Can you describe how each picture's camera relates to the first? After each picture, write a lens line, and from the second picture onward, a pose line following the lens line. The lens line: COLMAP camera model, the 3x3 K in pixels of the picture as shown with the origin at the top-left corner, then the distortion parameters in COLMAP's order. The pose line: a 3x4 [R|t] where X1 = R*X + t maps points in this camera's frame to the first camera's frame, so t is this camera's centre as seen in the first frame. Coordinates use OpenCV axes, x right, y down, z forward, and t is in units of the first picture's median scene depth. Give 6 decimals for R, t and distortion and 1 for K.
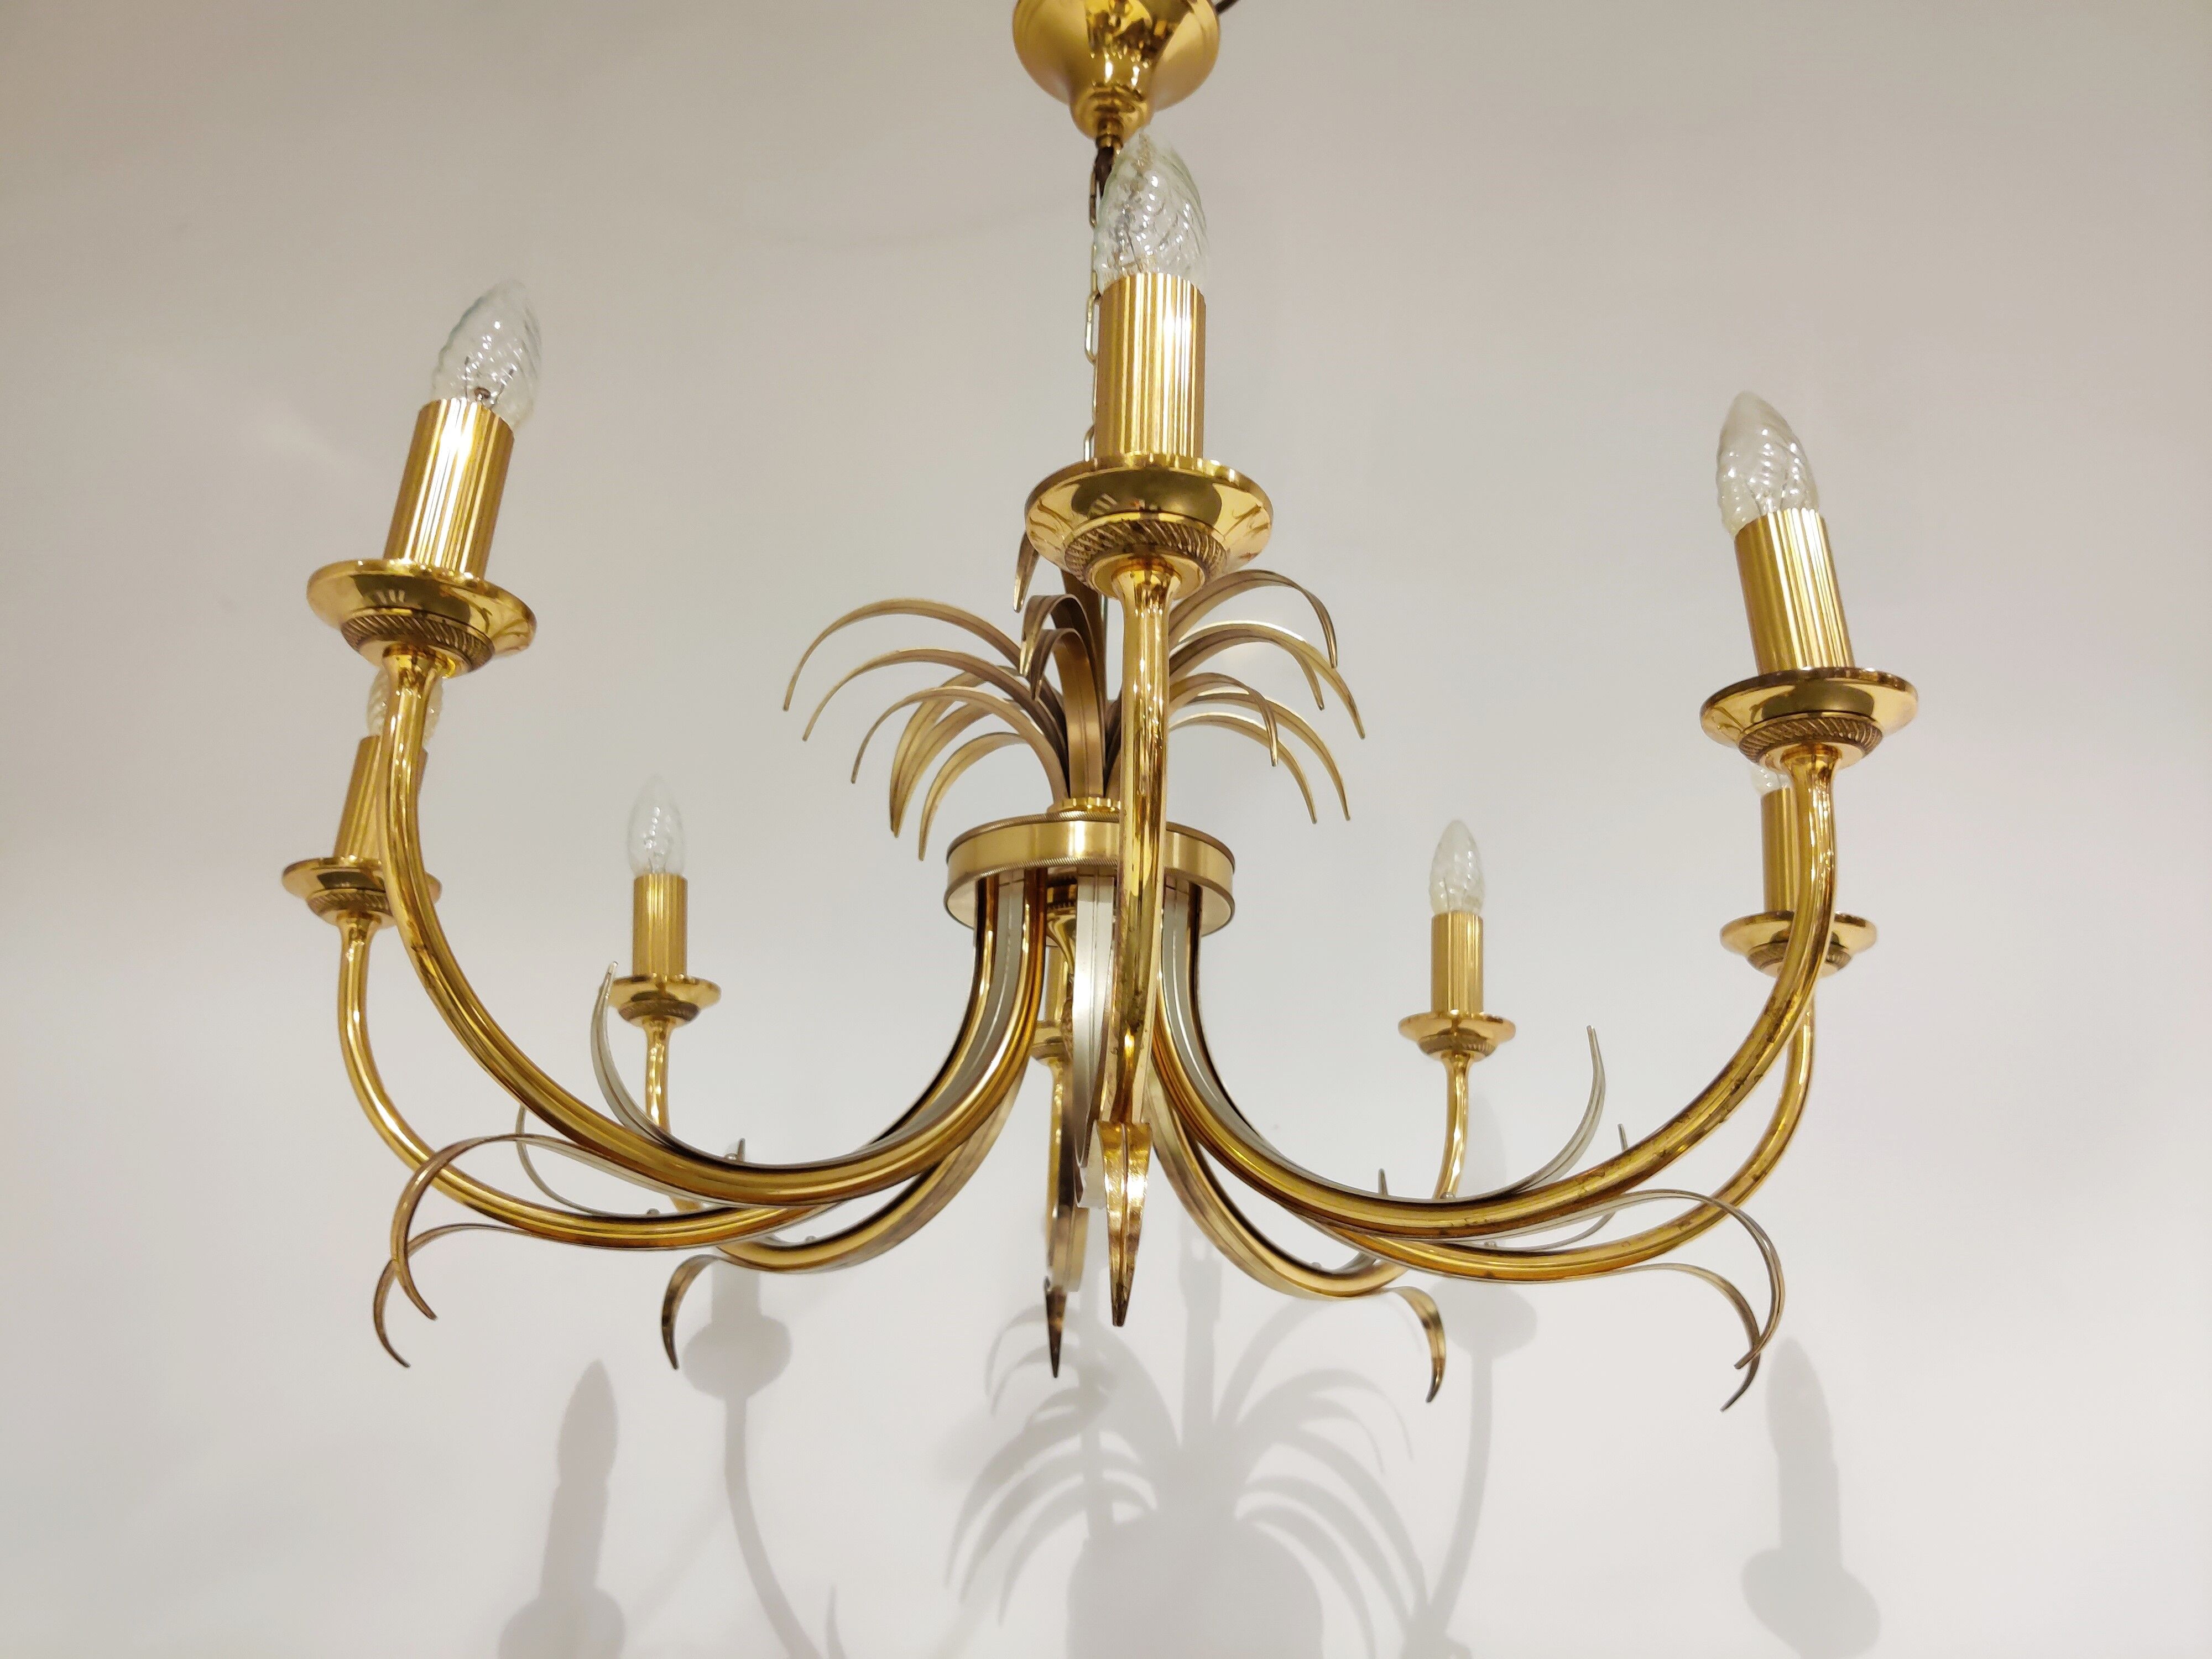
lens RADIAL K [[1739.8, 0, 1114.6], [0, 1739.8, 867.0], [0, 0, 1]] dist [-0.004057, 0.000785]
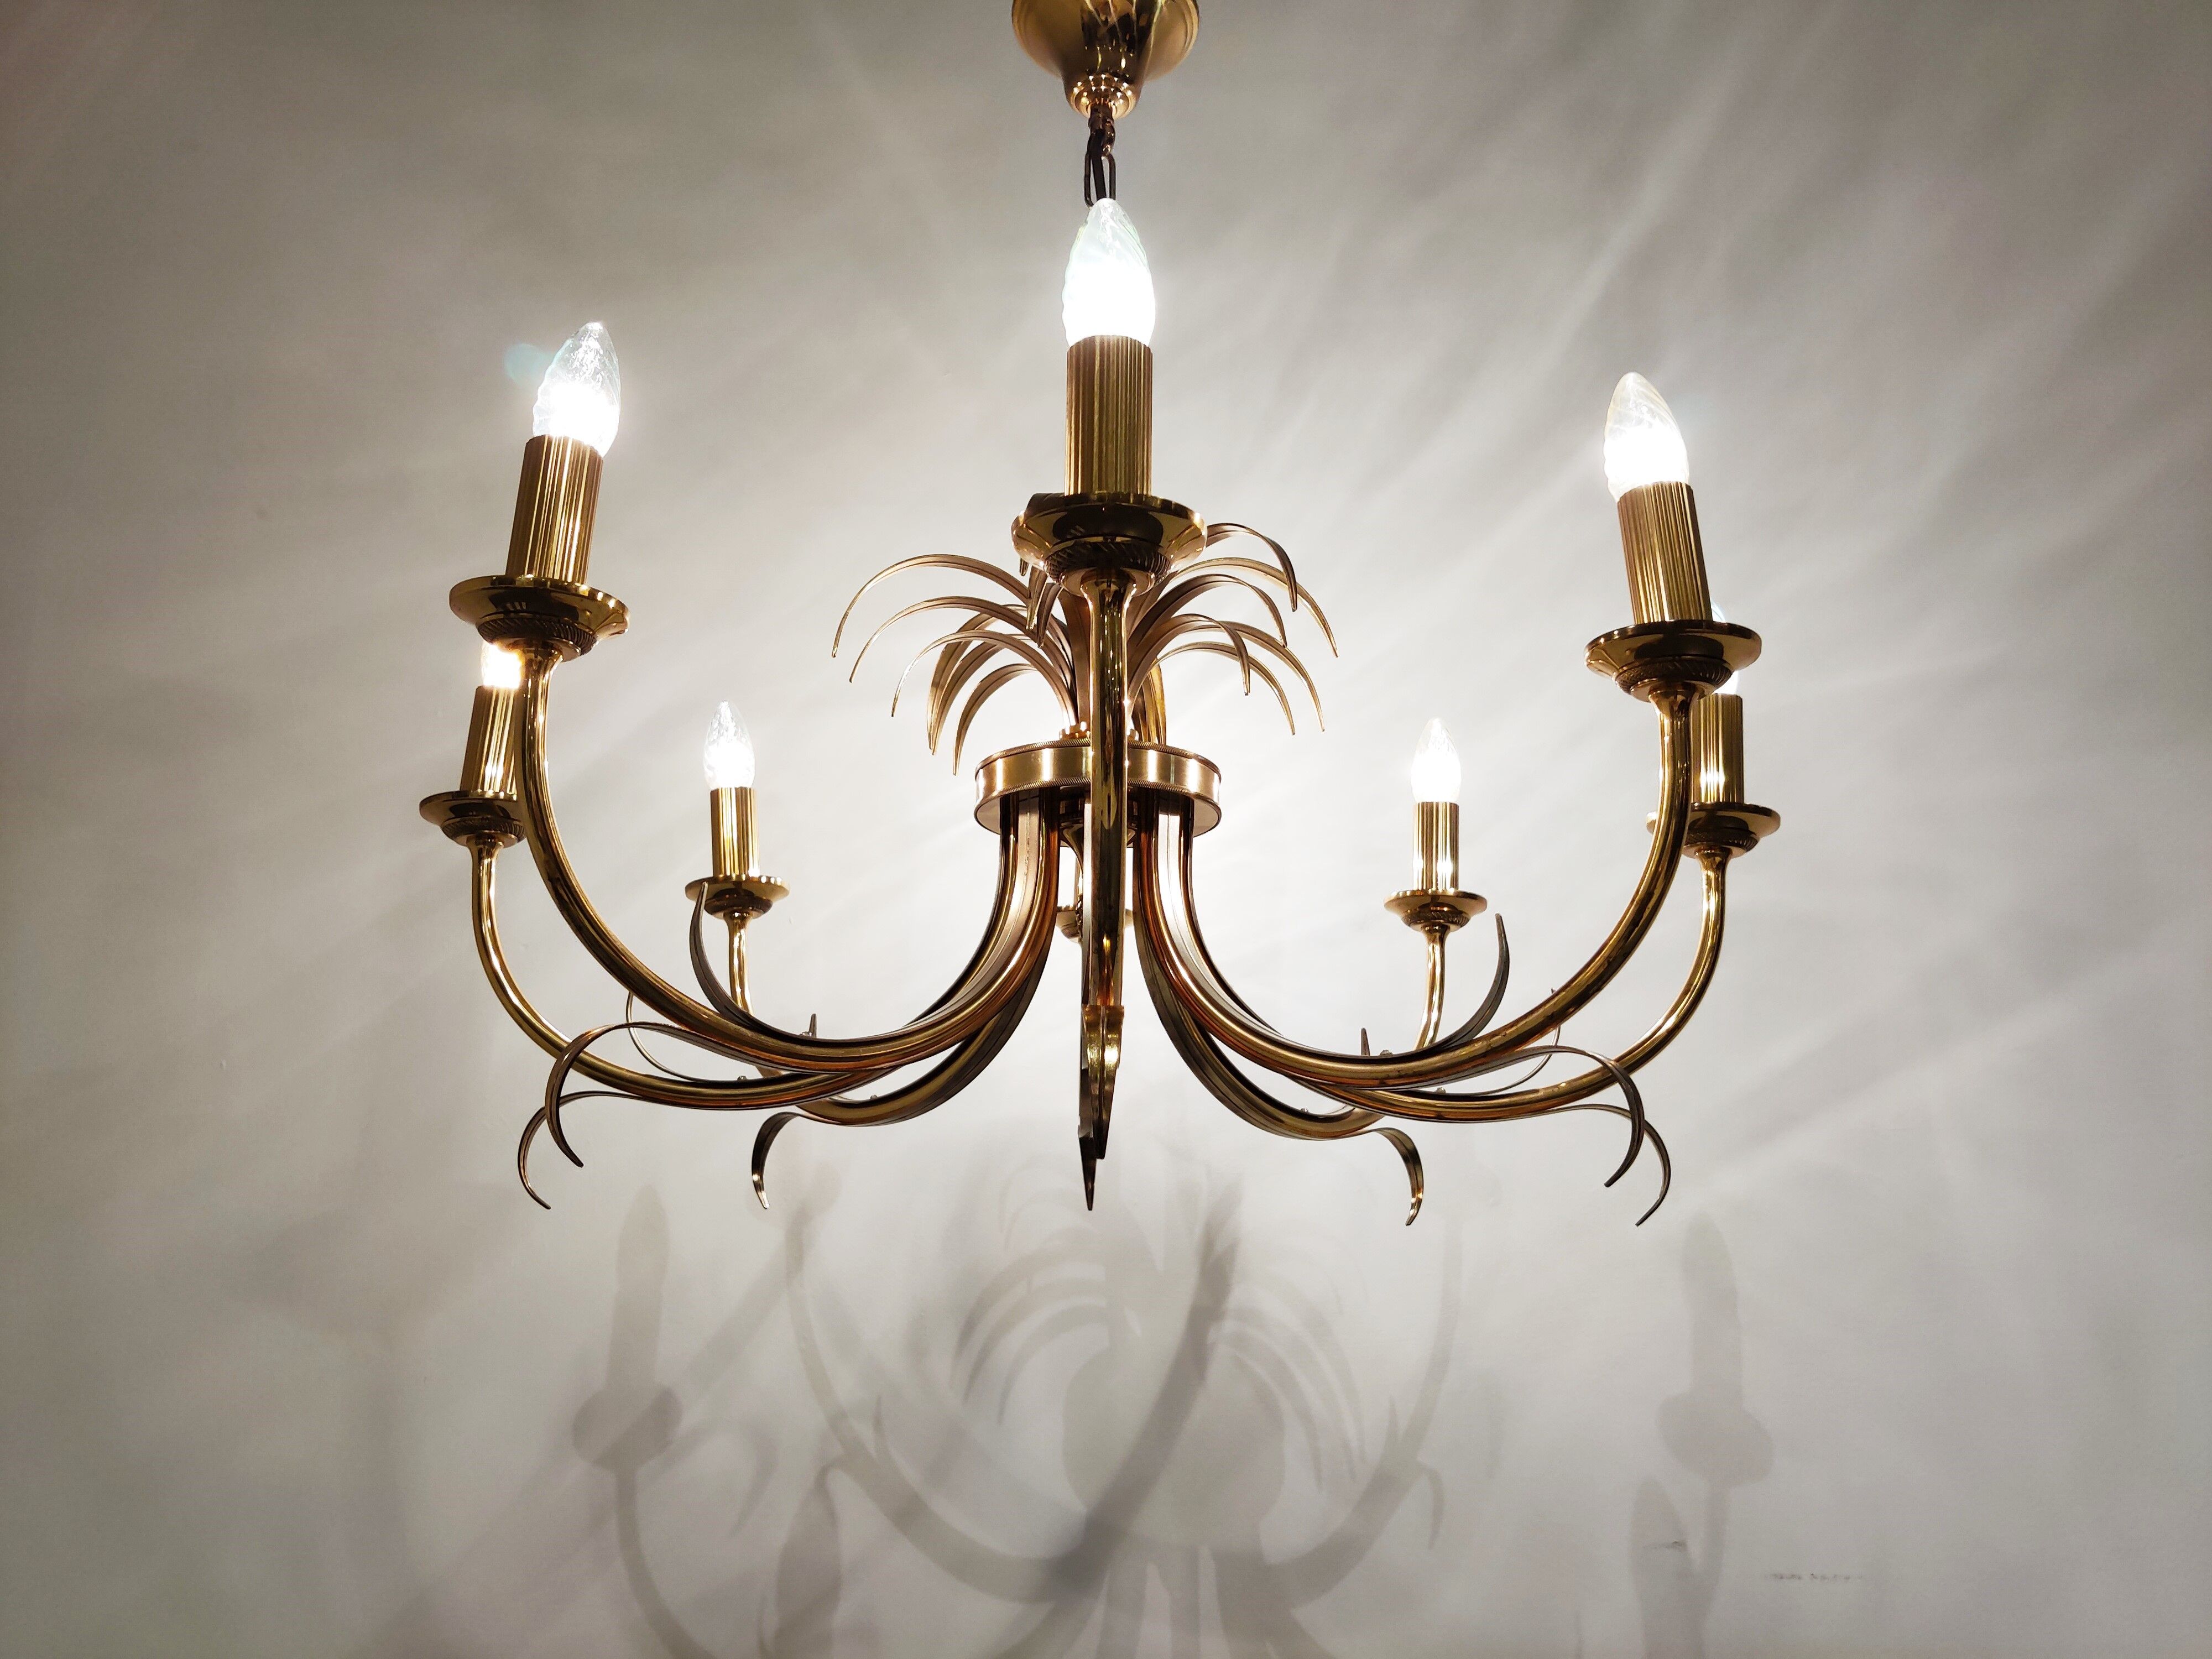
lens RADIAL K [[1739.8, 0, 1105.7], [0, 1739.8, 837.7], [0, 0, 1]] dist [-0.004057, 0.000785]
pose [[0.998758, -0.026393, -0.042258, 0.040315], [0.029206, 0.997297, 0.067415, -0.041031], [0.040364, -0.068565, 0.996830, -0.174679]]
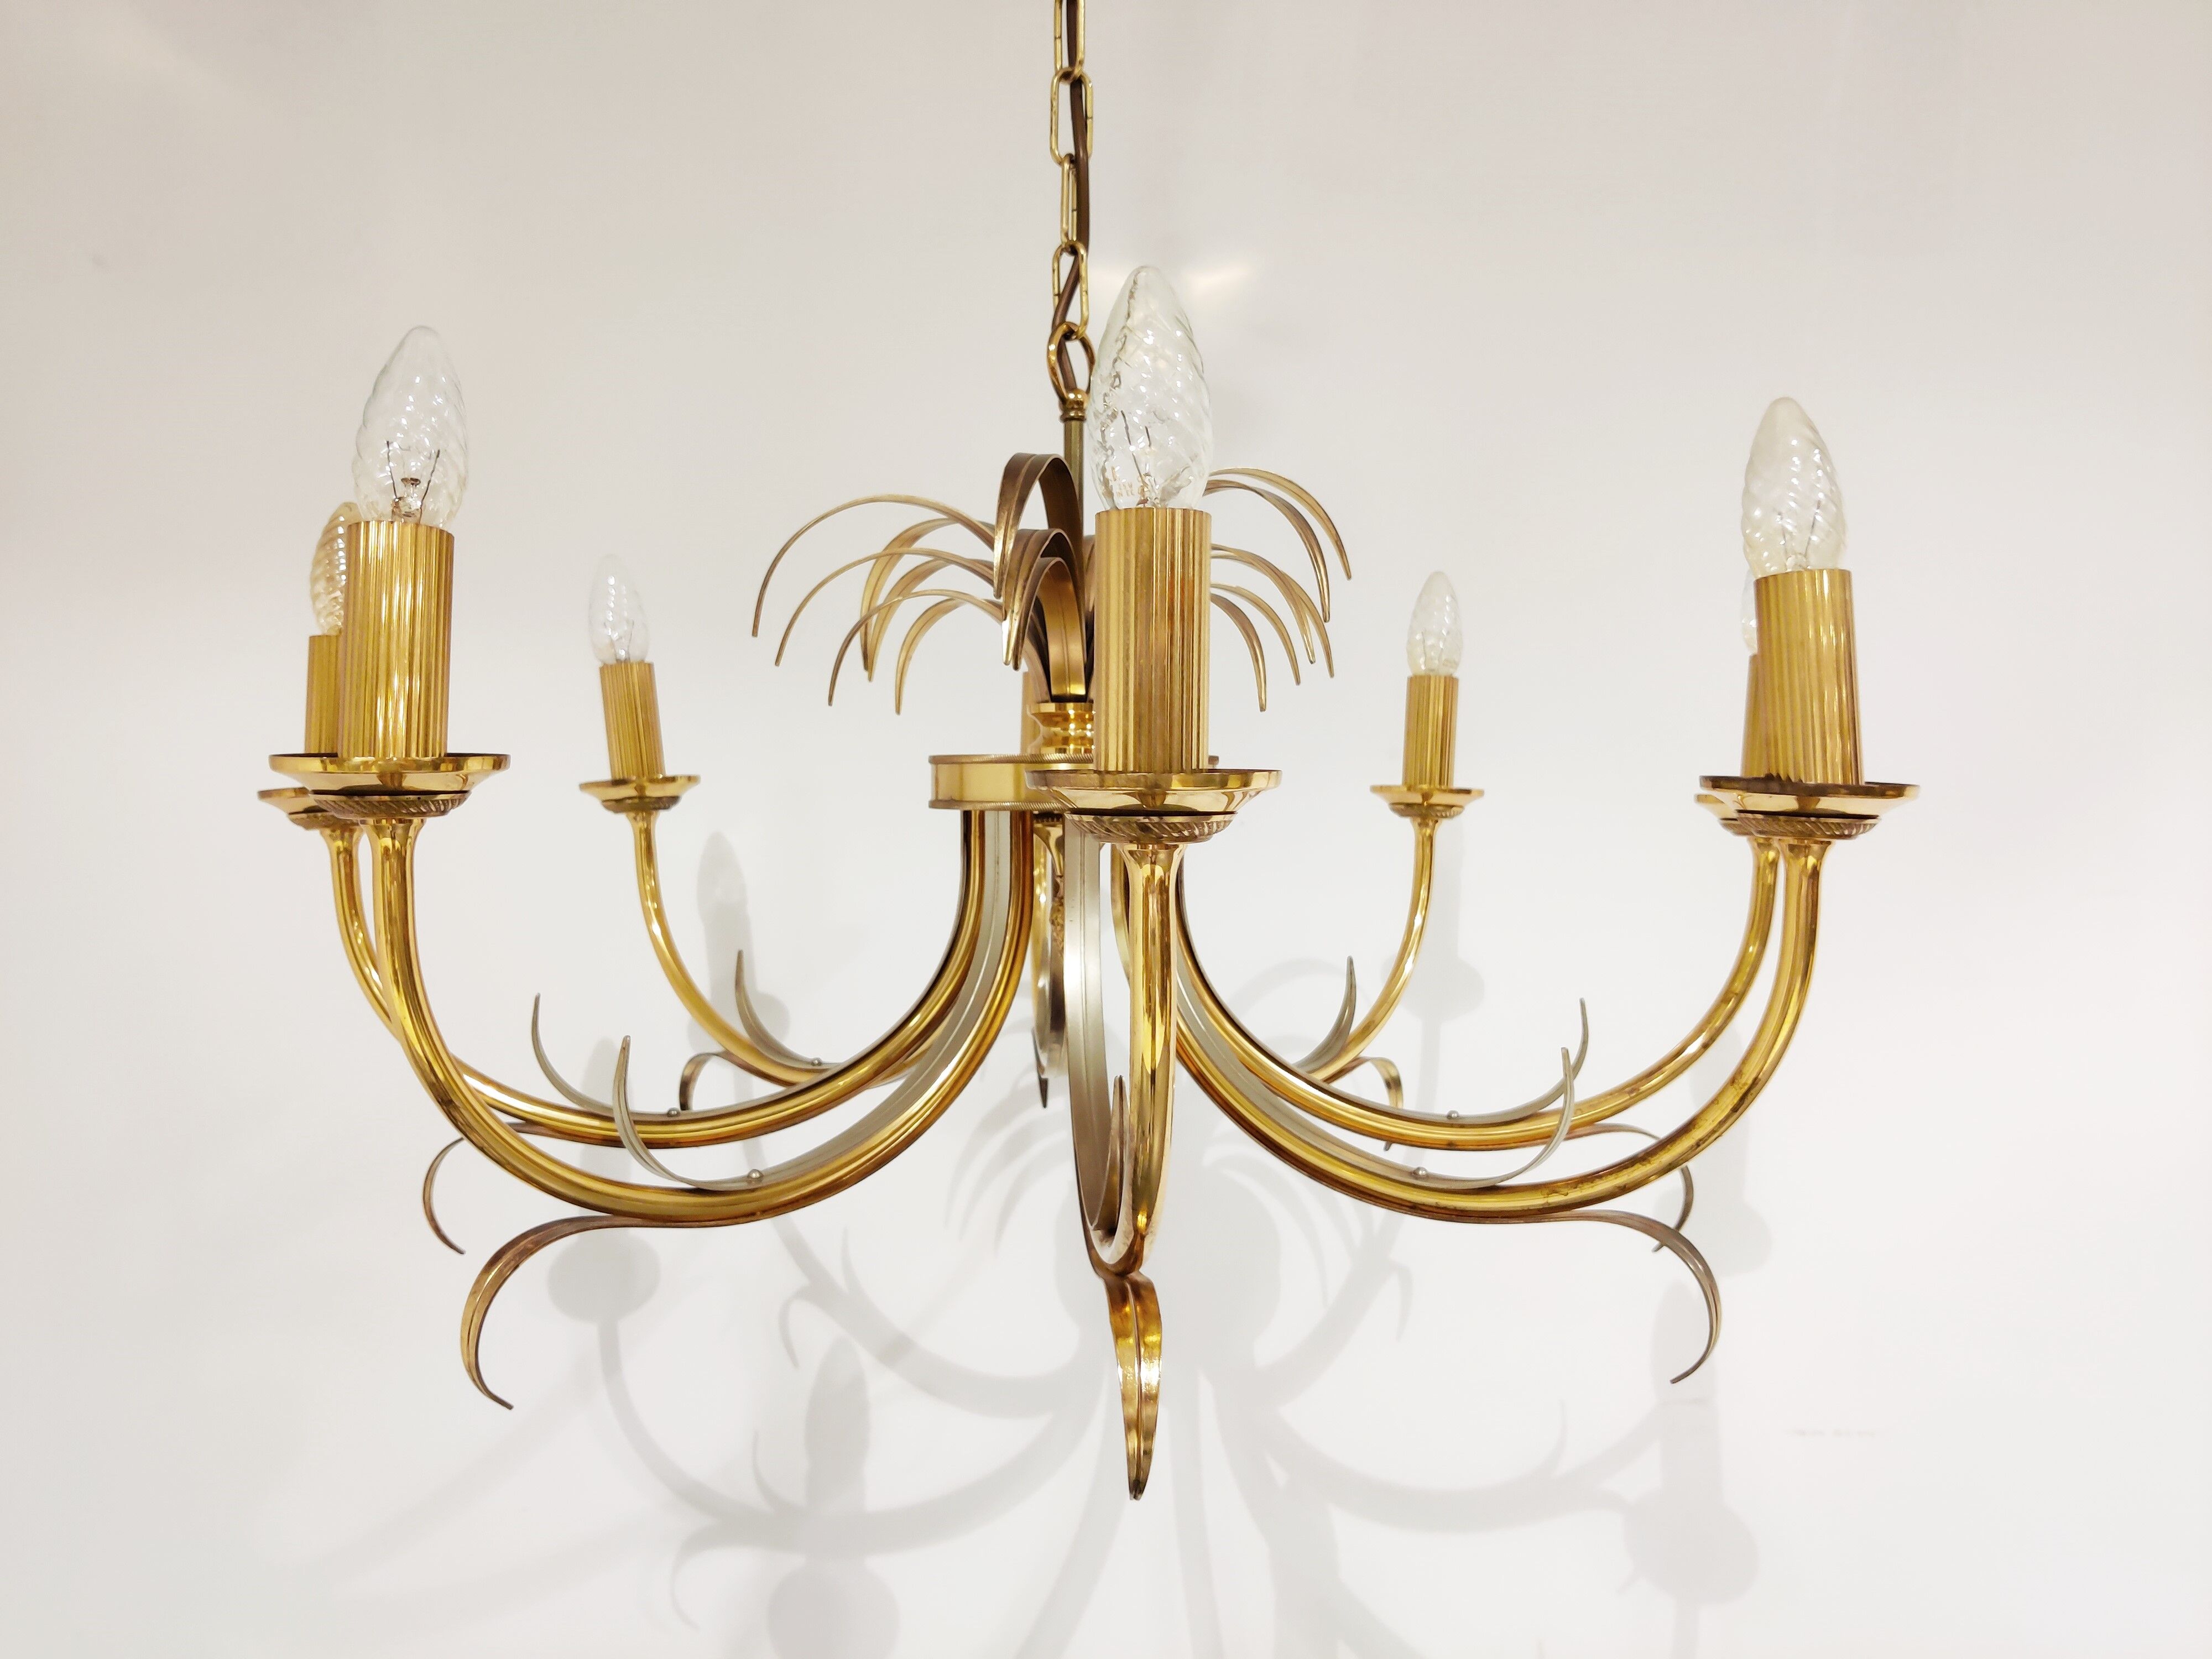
lens RADIAL K [[1739.8, 0, 1102.5], [0, 1739.8, 807.2], [0, 0, 1]] dist [-0.004057, 0.000785]
pose [[0.999518, -0.023911, 0.019777, -0.018209], [0.015692, 0.939339, 0.342630, -0.324386], [-0.026770, -0.342155, 0.939262, 0.054334]]
